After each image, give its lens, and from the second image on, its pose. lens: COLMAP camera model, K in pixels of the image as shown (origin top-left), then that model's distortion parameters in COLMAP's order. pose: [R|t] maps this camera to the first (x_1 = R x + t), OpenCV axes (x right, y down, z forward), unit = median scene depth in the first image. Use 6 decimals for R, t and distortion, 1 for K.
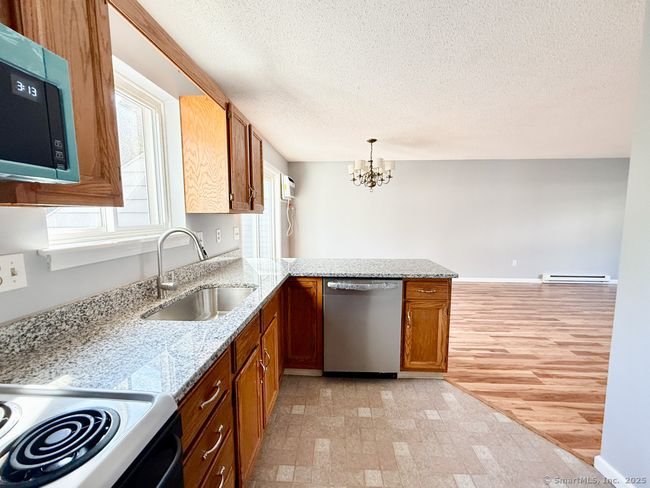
lens RADIAL K [[264.3, 0, 323.4], [0, 264.3, 246.1], [0, 0, 1]] dist [-0.001594, -0.000811]
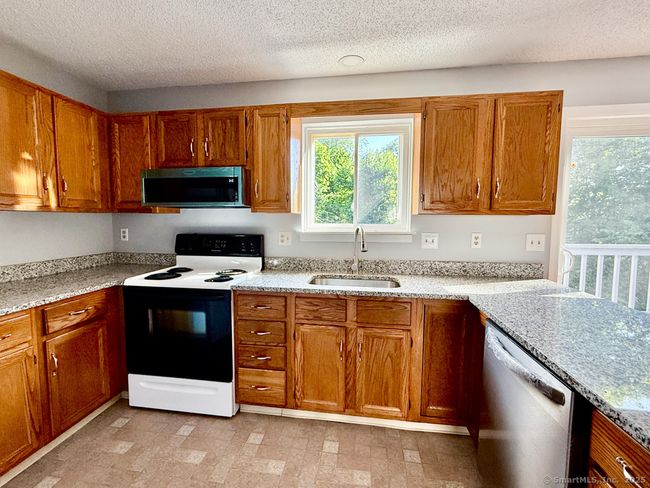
lens RADIAL K [[303.6, 0, 319.5], [0, 303.6, 242.7], [0, 0, 1]] dist [0.000748, 0.001539]
pose [[-0.098579, 0.078522, -0.992026, 0.521067], [-0.115956, 0.989185, 0.089820, -0.048286], [0.988350, 0.123886, -0.088407, 0.470884]]
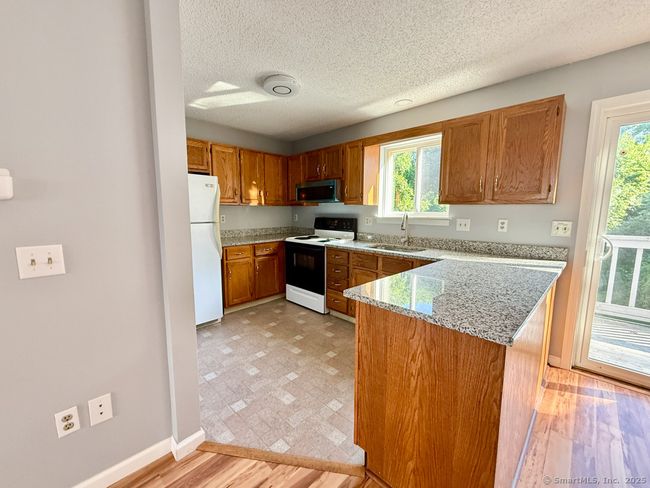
lens RADIAL K [[264.3, 0, 319.2], [0, 264.3, 245.1], [0, 0, 1]] dist [-0.001594, -0.000811]
pose [[-0.671024, 0.098269, -0.734894, 0.714826], [-0.083847, 0.974762, 0.206904, -0.095127], [0.736679, 0.200456, -0.645849, 0.938857]]
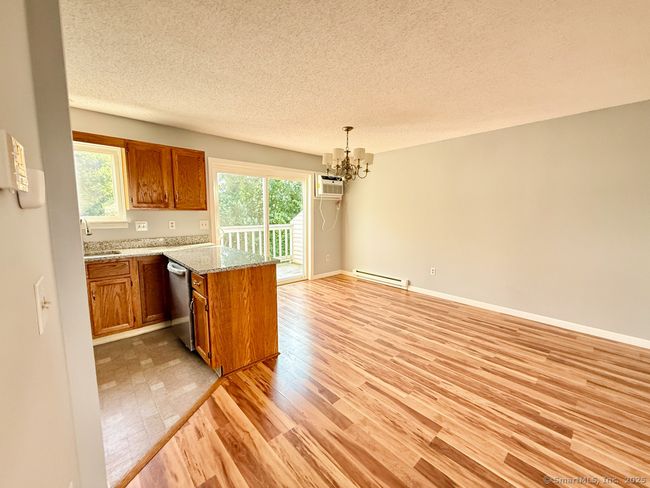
lens RADIAL K [[264.3, 0, 326.7], [0, 264.3, 244.2], [0, 0, 1]] dist [-0.001594, -0.000811]
pose [[0.718741, 0.088742, -0.689591, 1.057847], [-0.086160, 0.995544, 0.038312, -0.049198], [0.689919, 0.031879, 0.723185, 0.419312]]
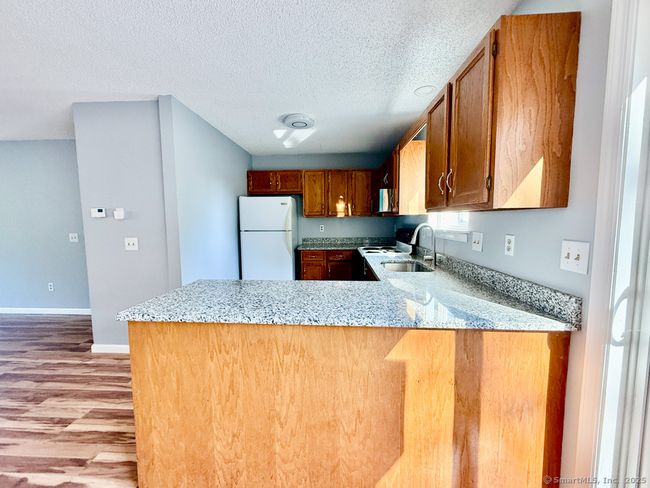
lens RADIAL K [[264.3, 0, 320.3], [0, 264.3, 241.6], [0, 0, 1]] dist [-0.001594, -0.000811]
pose [[-0.999925, 0.012234, 0.000431, 0.049703], [0.012090, 0.981405, 0.191568, -0.140449], [0.001920, 0.191559, -0.981479, 1.316977]]
